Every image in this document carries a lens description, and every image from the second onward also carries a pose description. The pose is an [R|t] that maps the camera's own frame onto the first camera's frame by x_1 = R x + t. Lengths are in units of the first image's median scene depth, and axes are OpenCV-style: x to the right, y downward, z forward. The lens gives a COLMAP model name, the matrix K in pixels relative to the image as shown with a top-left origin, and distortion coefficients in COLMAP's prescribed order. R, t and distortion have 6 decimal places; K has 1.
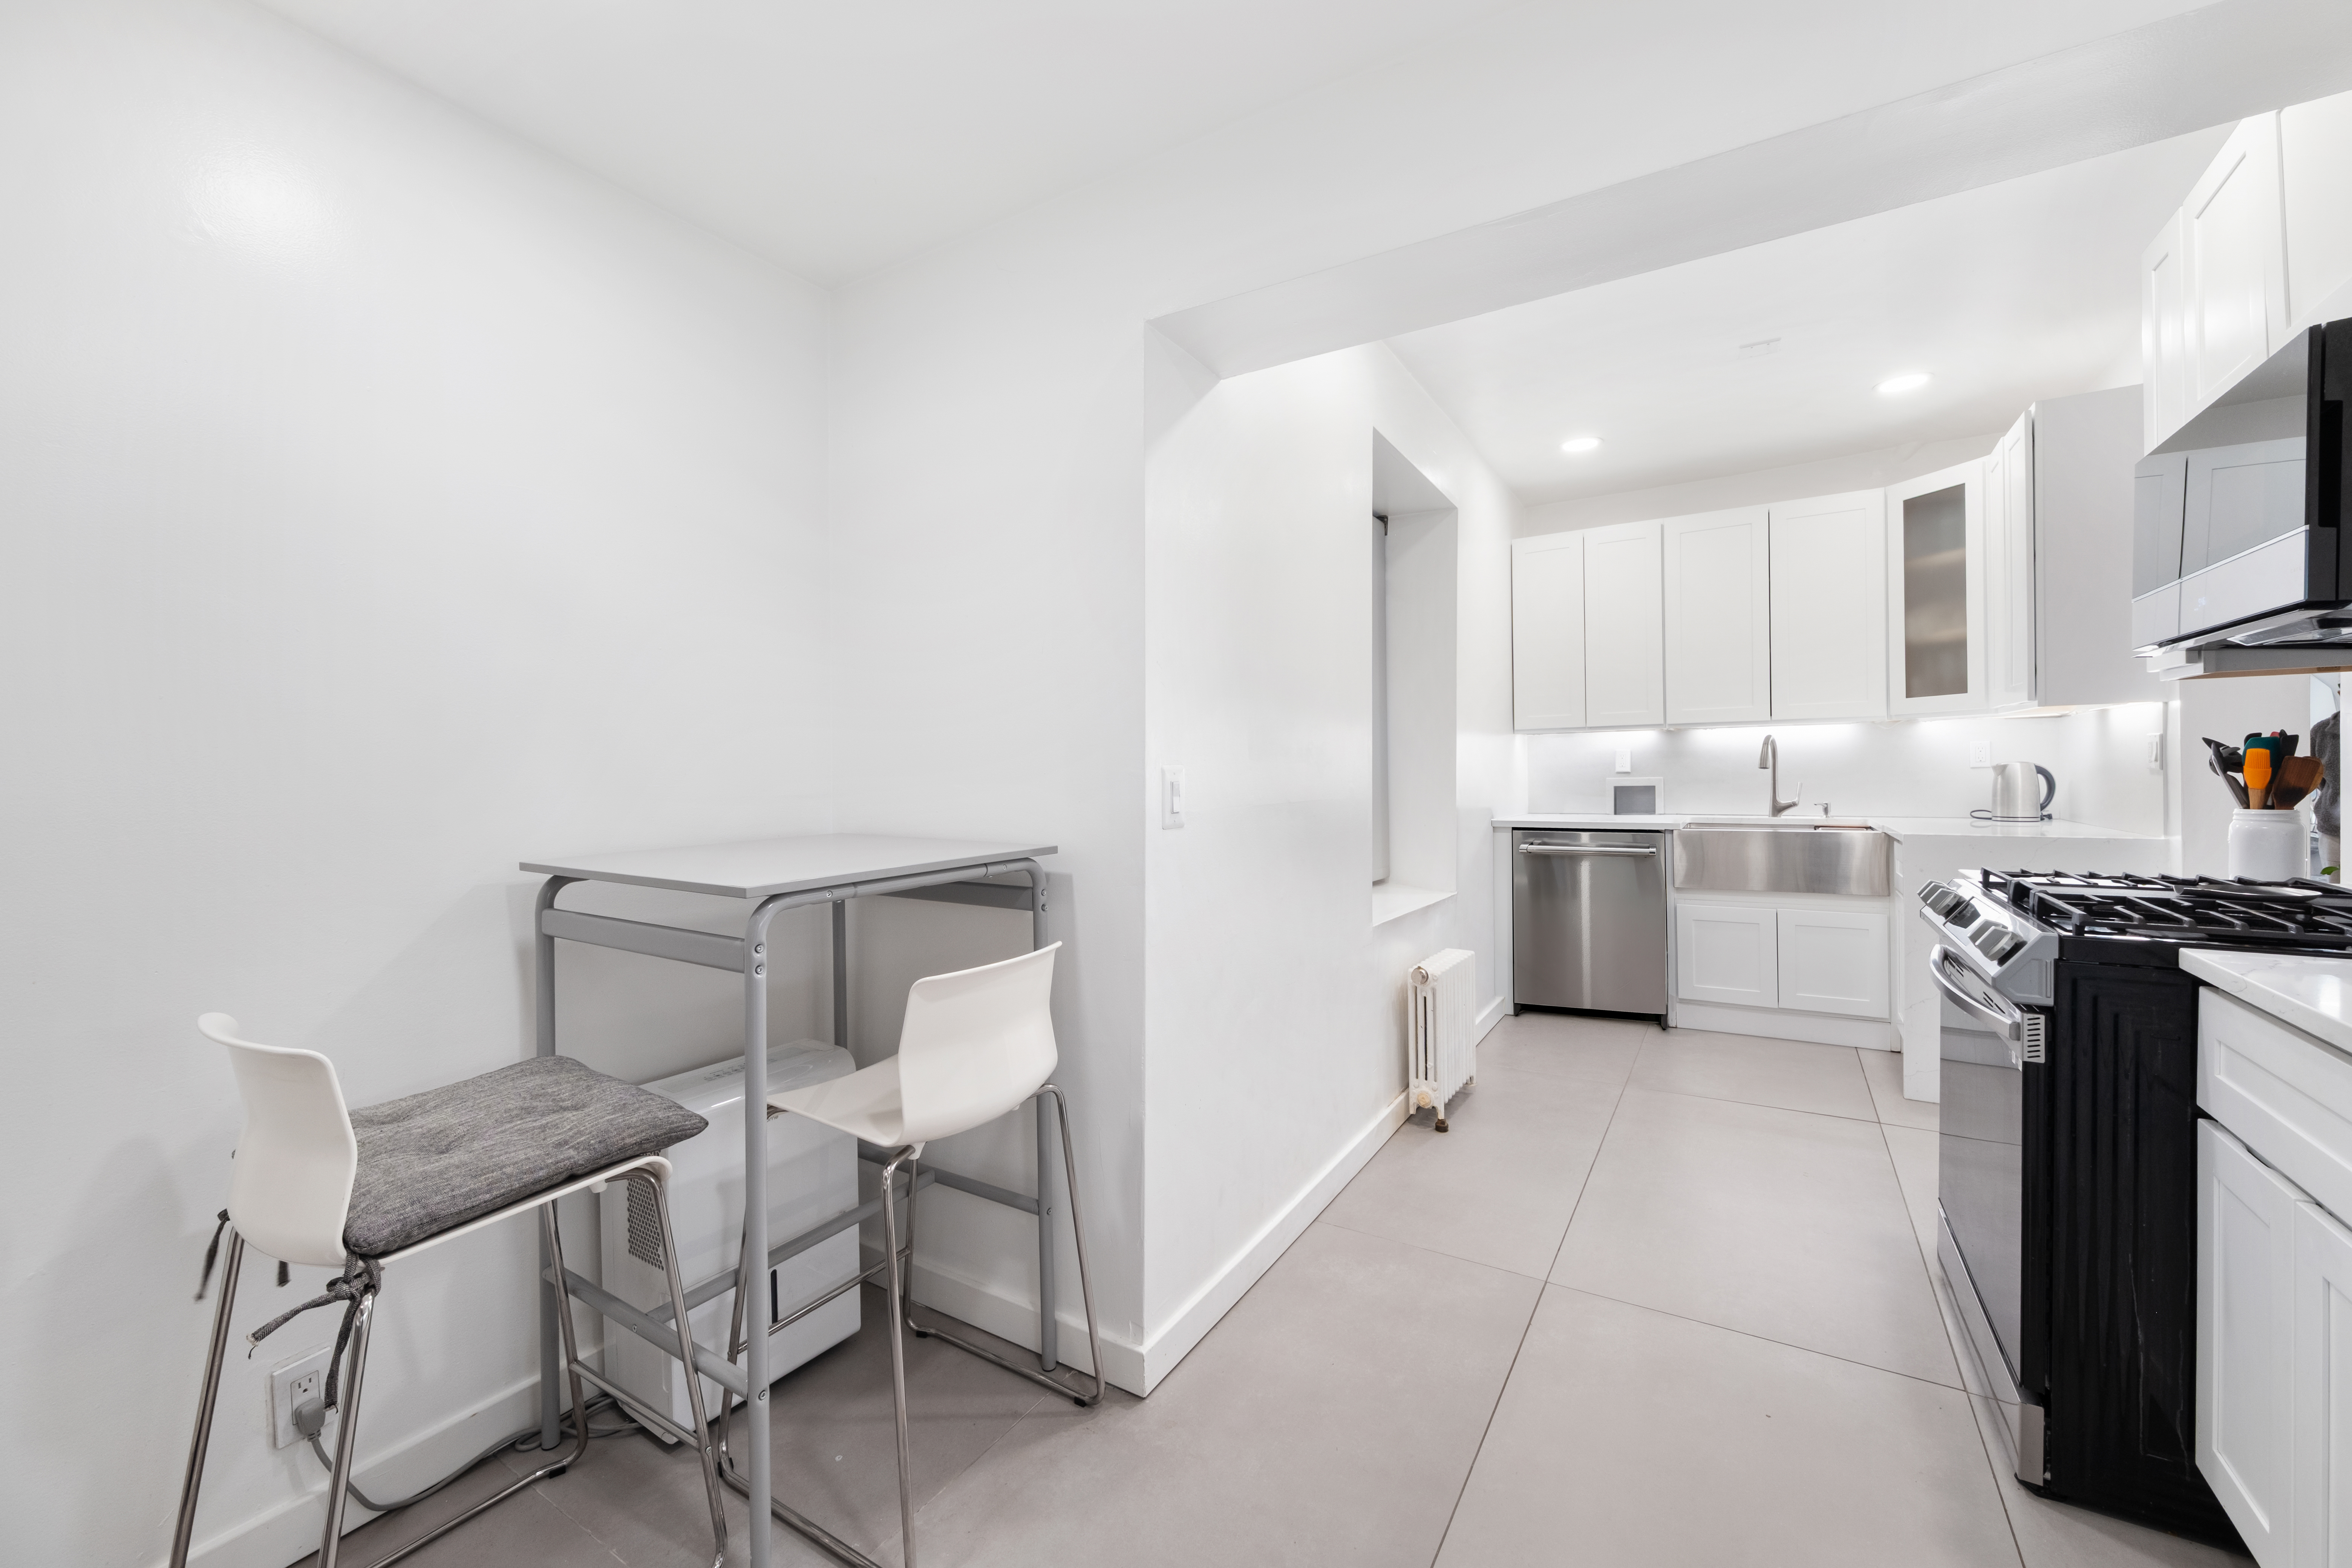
lens RADIAL K [[920.2, 0, 1176.0], [0, 920.2, 784.0], [0, 0, 1]] dist [-0.000418, -0.002846]
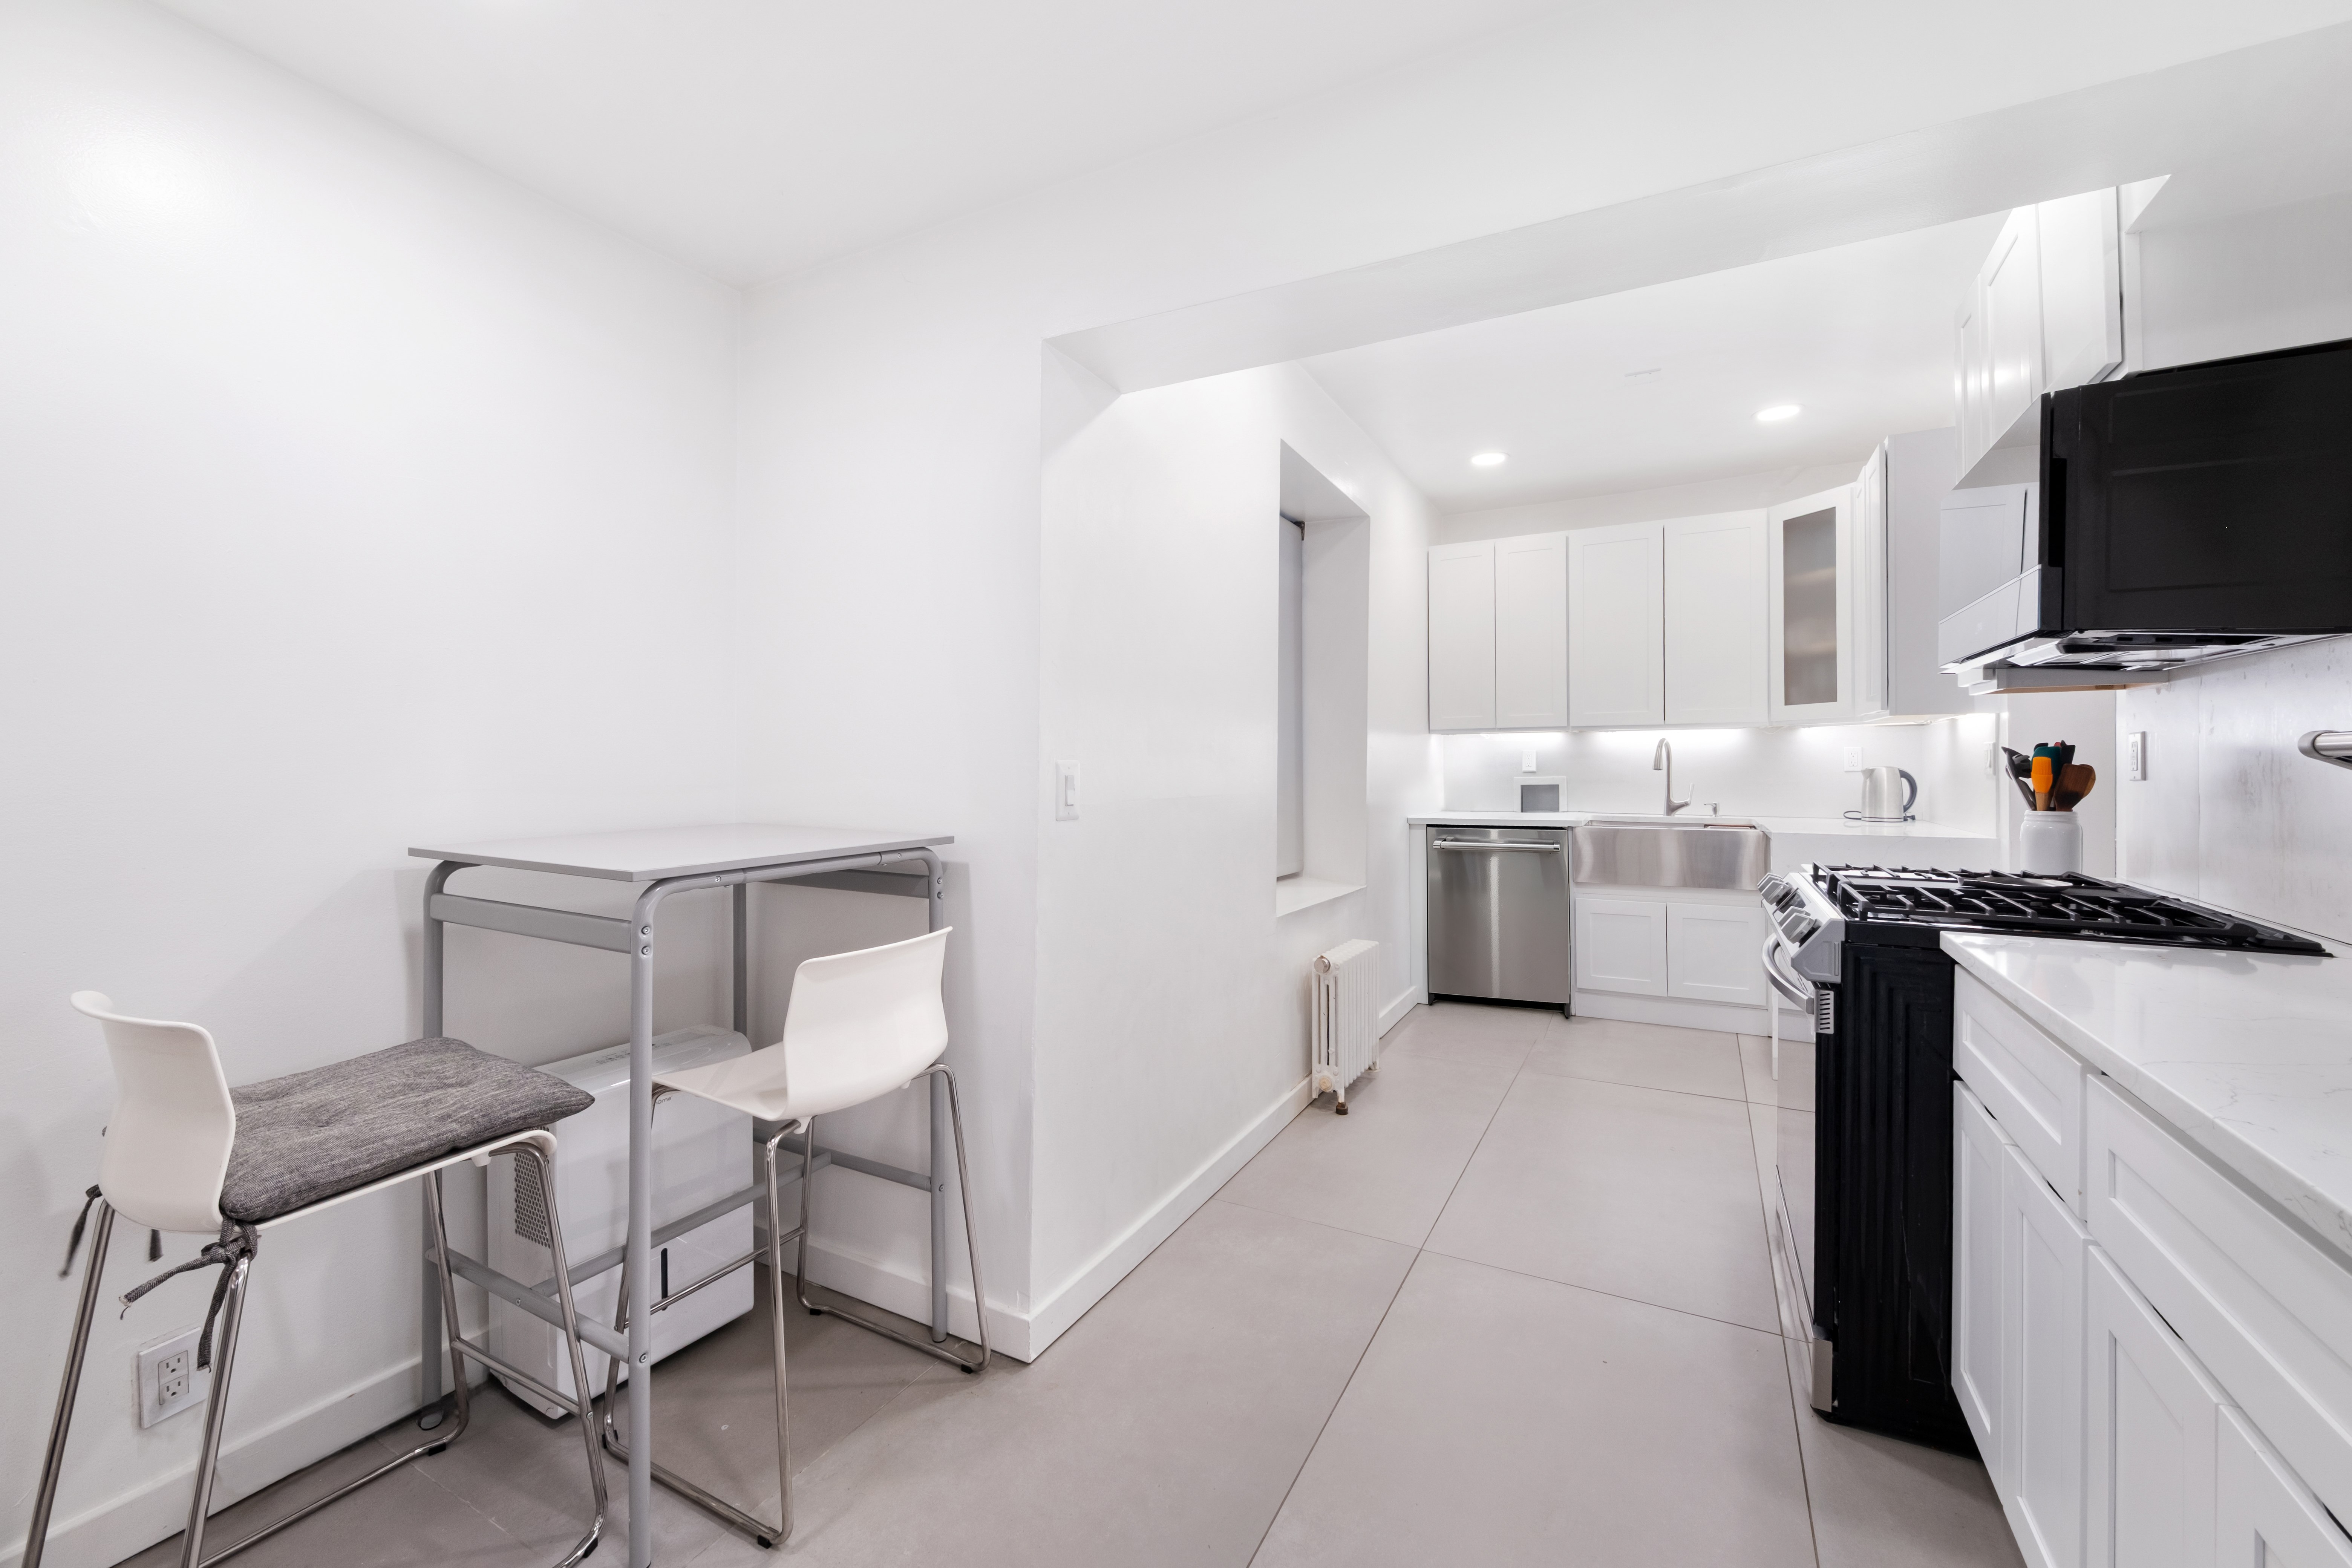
lens RADIAL K [[935.3, 0, 1189.2], [0, 935.3, 771.5], [0, 0, 1]] dist [-0.003752, -0.000475]
pose [[0.997468, 0.011411, 0.070190, 0.056858], [-0.010856, 0.999907, -0.008278, 0.000045], [-0.070278, 0.007495, 0.997499, -0.069338]]
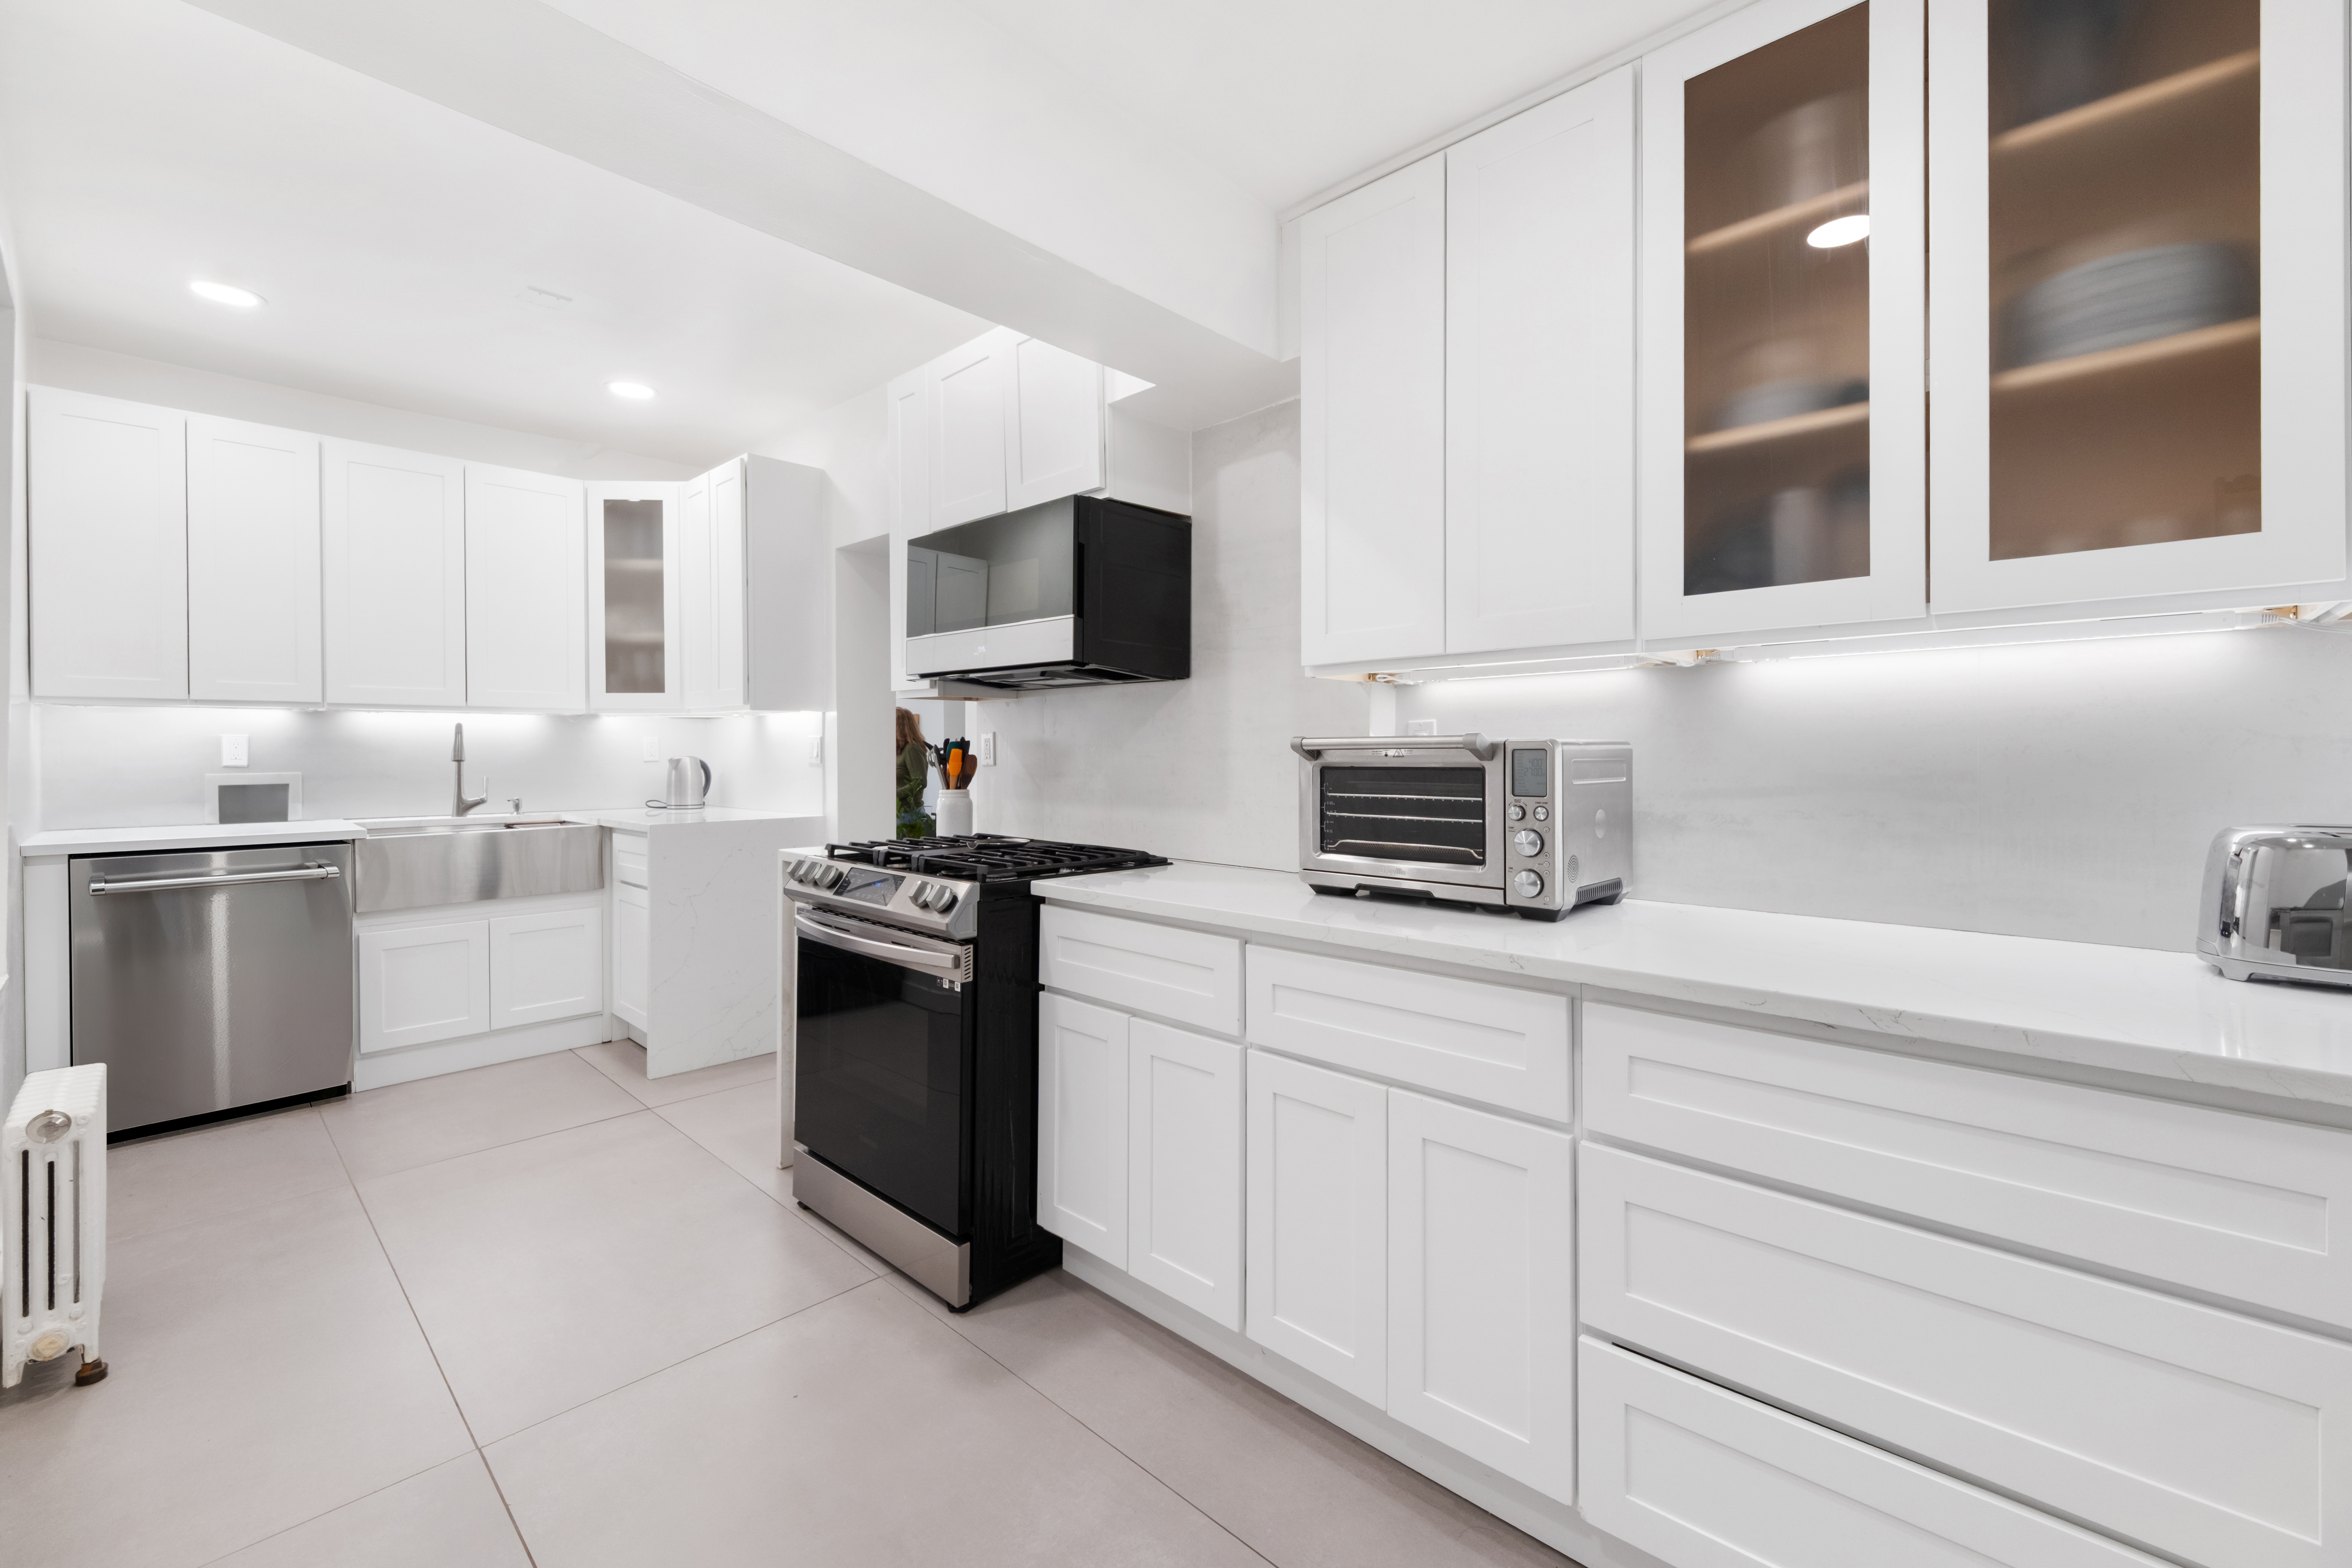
lens RADIAL K [[985.7, 0, 1187.4], [0, 985.7, 759.6], [0, 0, 1]] dist [0.016877, -0.006193]
pose [[0.199872, 0.006029, 0.979804, -0.318501], [0.013302, 0.999872, -0.008866, -0.002220], [-0.979732, 0.014806, 0.199766, 0.306204]]
